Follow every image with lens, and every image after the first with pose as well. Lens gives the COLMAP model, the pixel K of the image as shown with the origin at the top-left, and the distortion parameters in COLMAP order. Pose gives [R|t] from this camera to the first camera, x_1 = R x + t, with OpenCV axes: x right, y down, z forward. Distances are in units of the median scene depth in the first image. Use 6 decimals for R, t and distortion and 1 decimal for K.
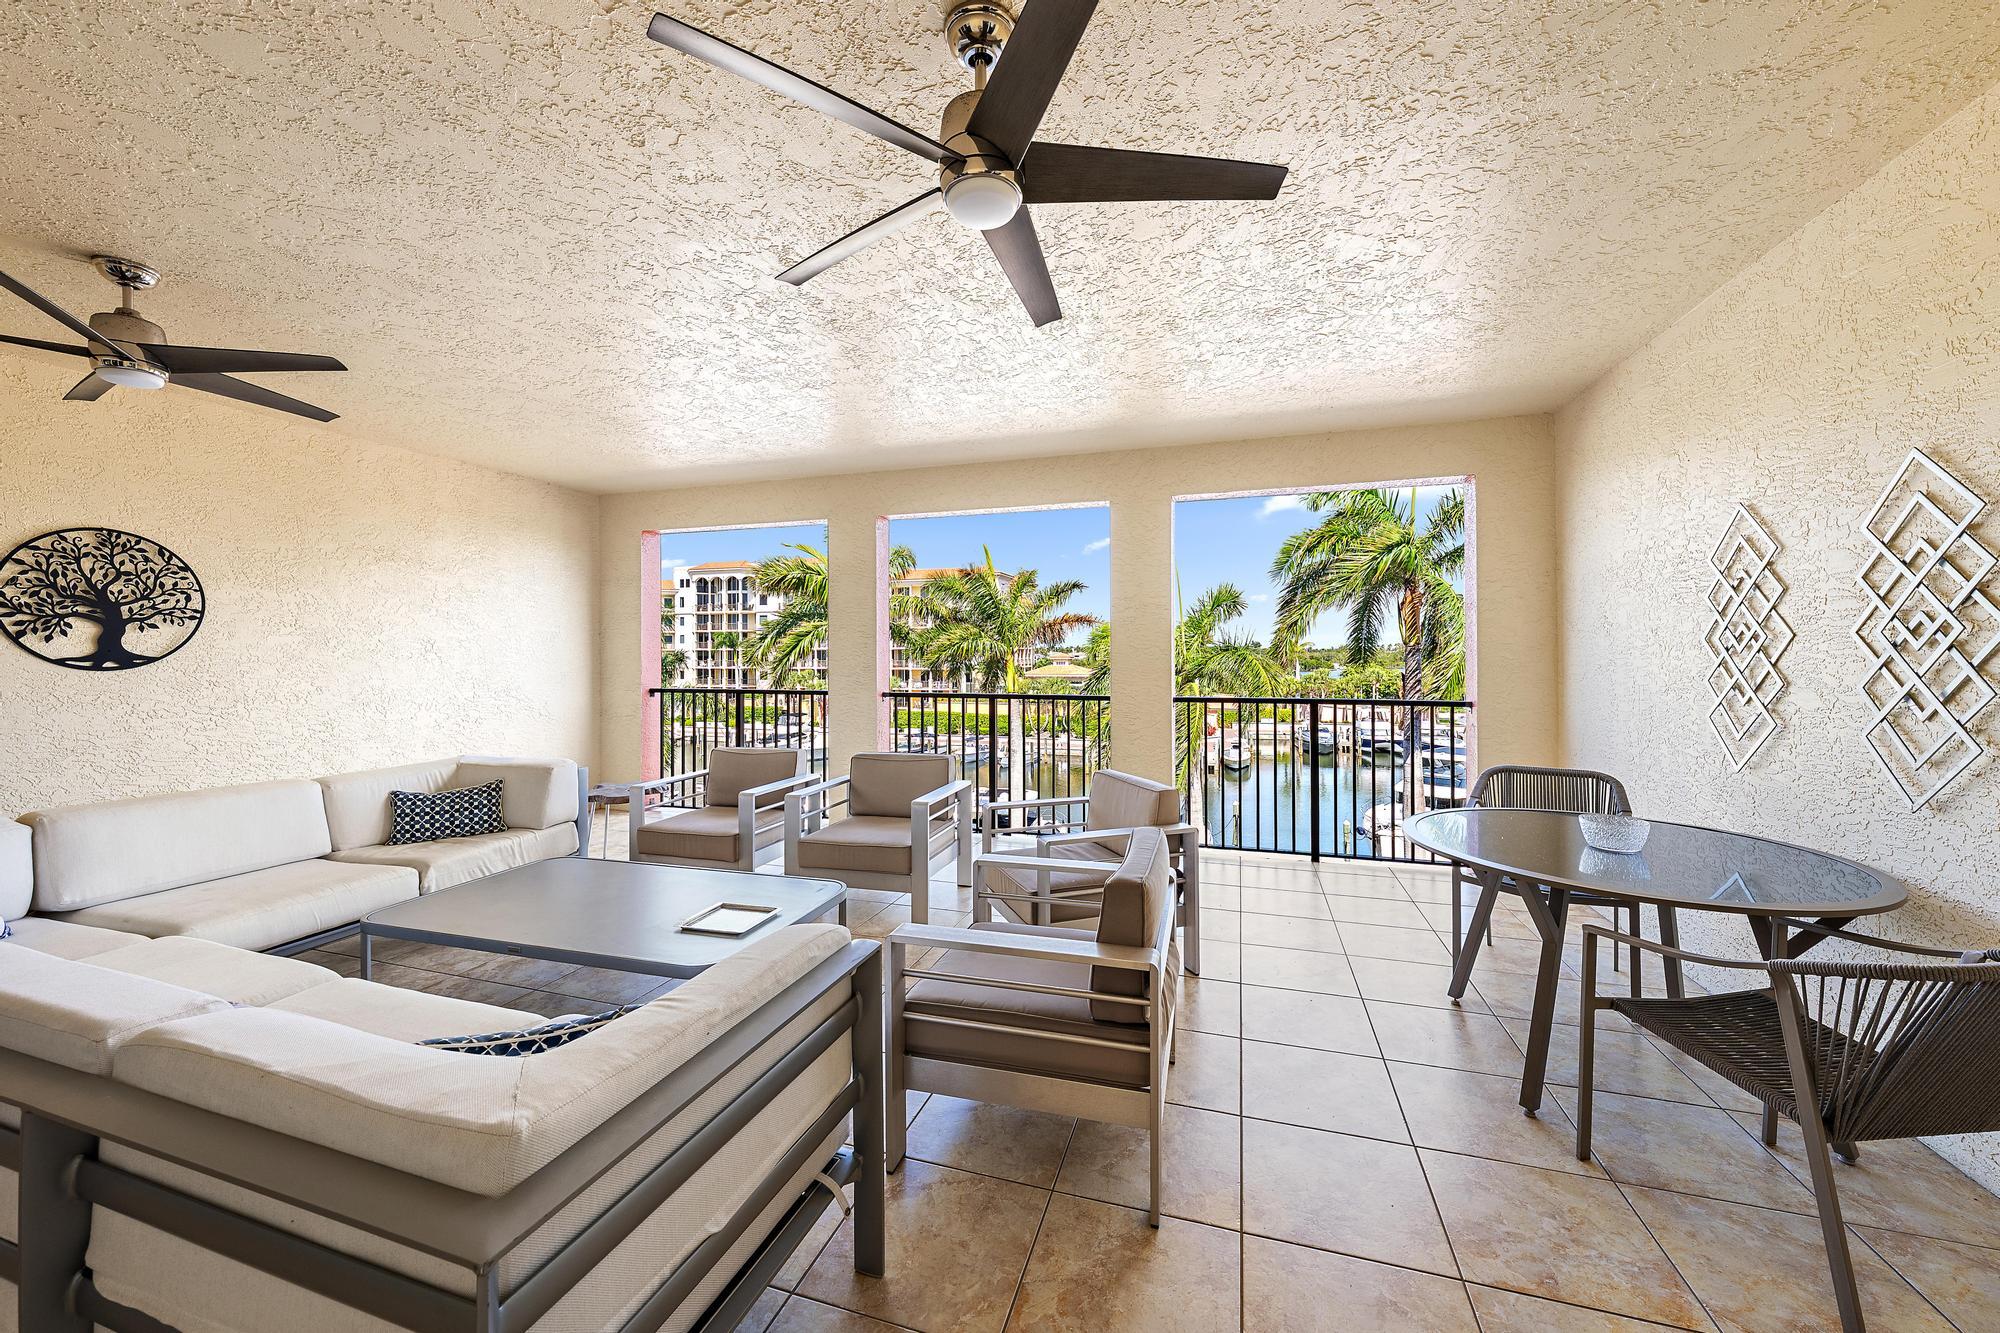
lens RADIAL K [[758.9, 0, 1000.0], [0, 758.9, 666.5], [0, 0, 1]] dist [-0.000217, 0.000037]
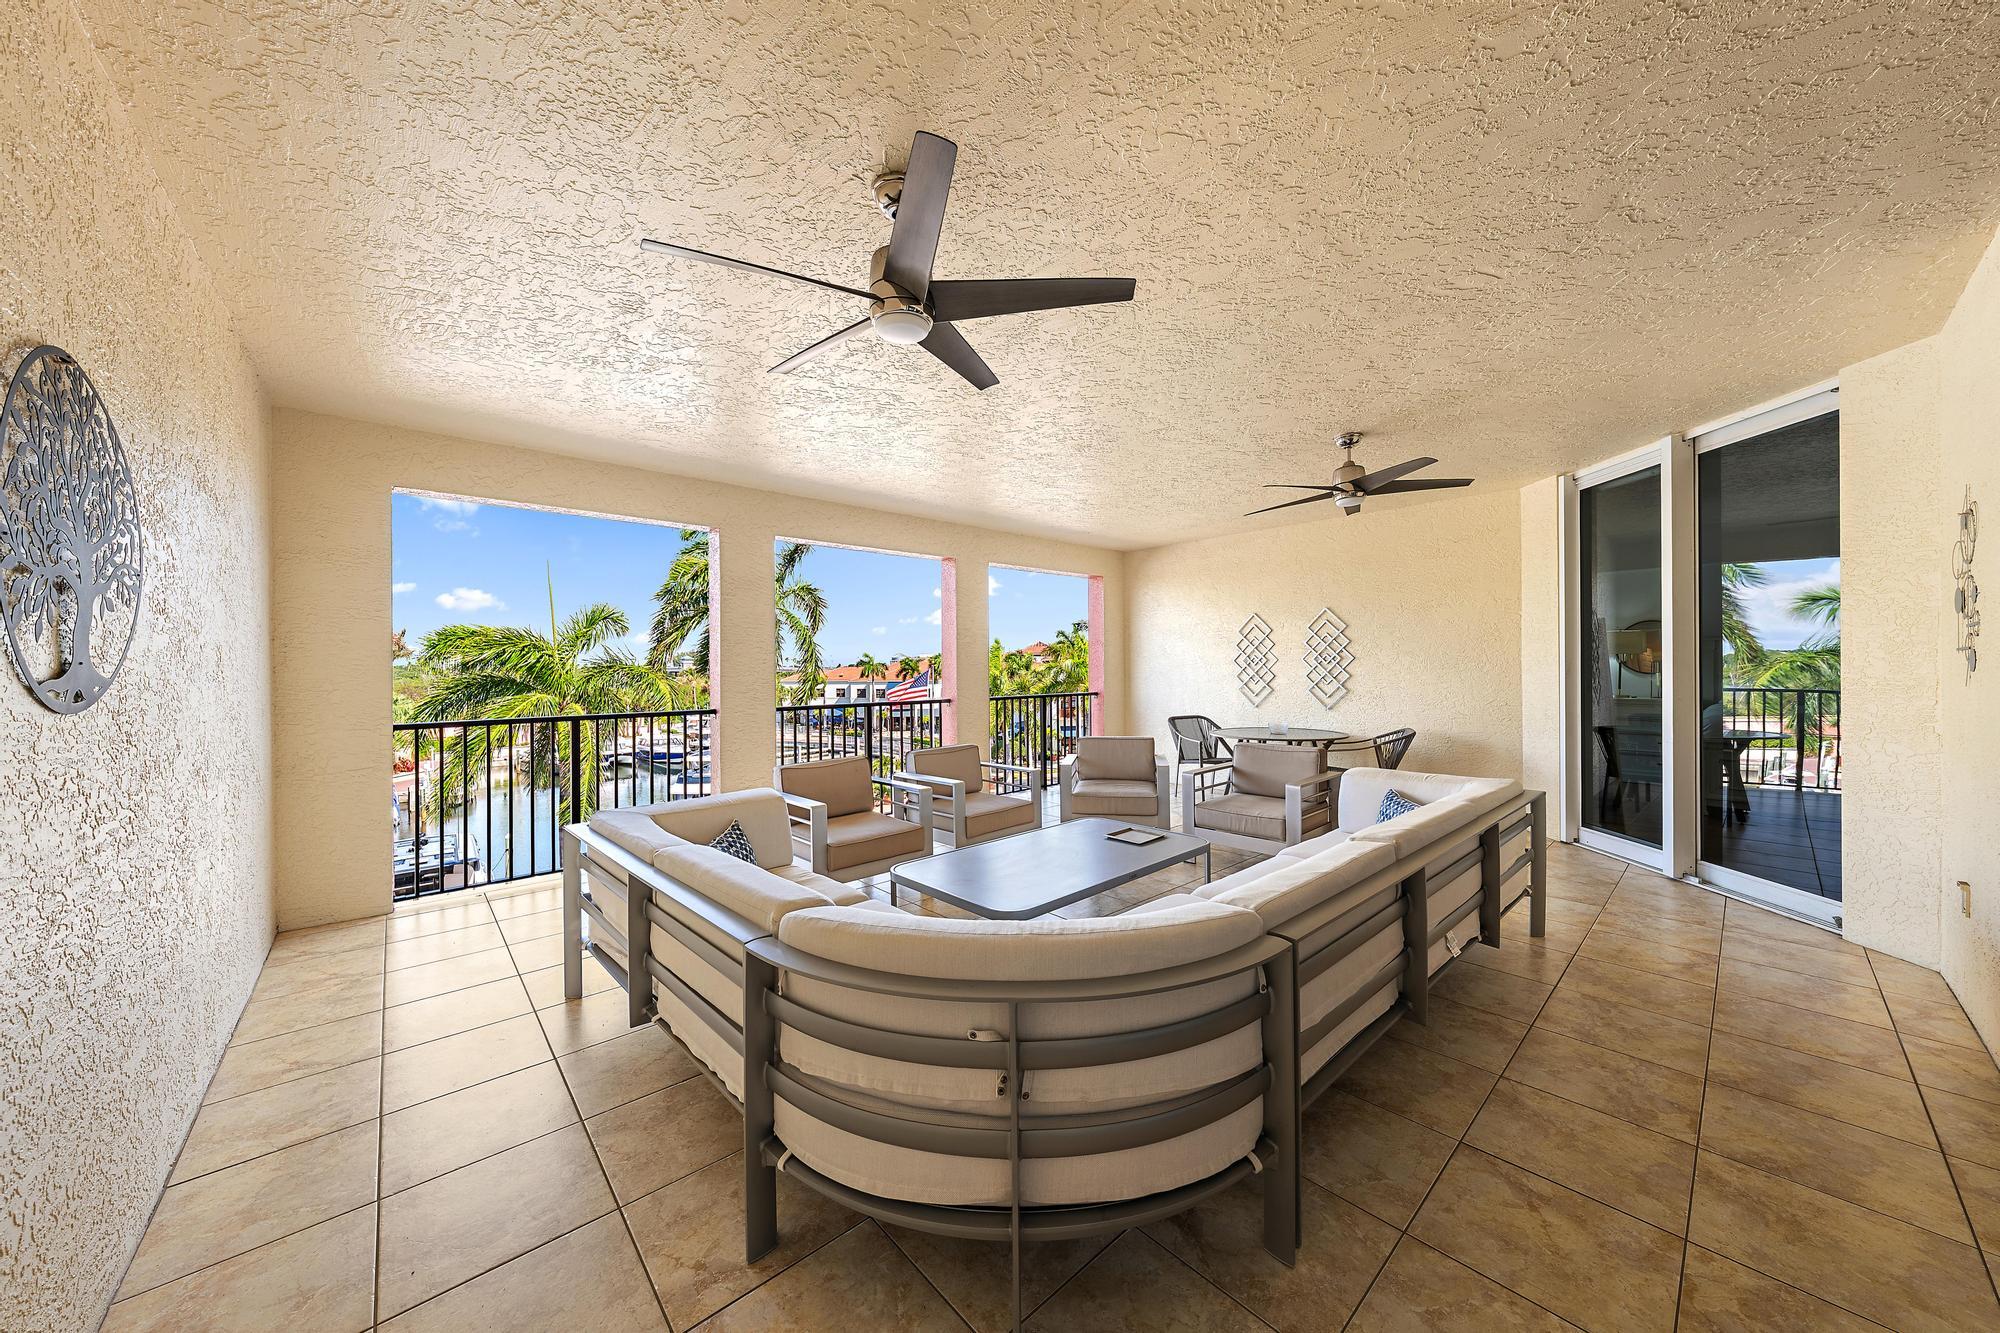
lens RADIAL K [[704.3, 0, 1000.0], [0, 704.3, 666.5], [0, 0, 1]] dist [-0.000485, -0.000014]
pose [[0.479945, -0.001440, 0.877297, -1.121155], [0.021676, 0.999713, -0.010217, -0.005485], [-0.877031, 0.023920, 0.479838, 0.361050]]
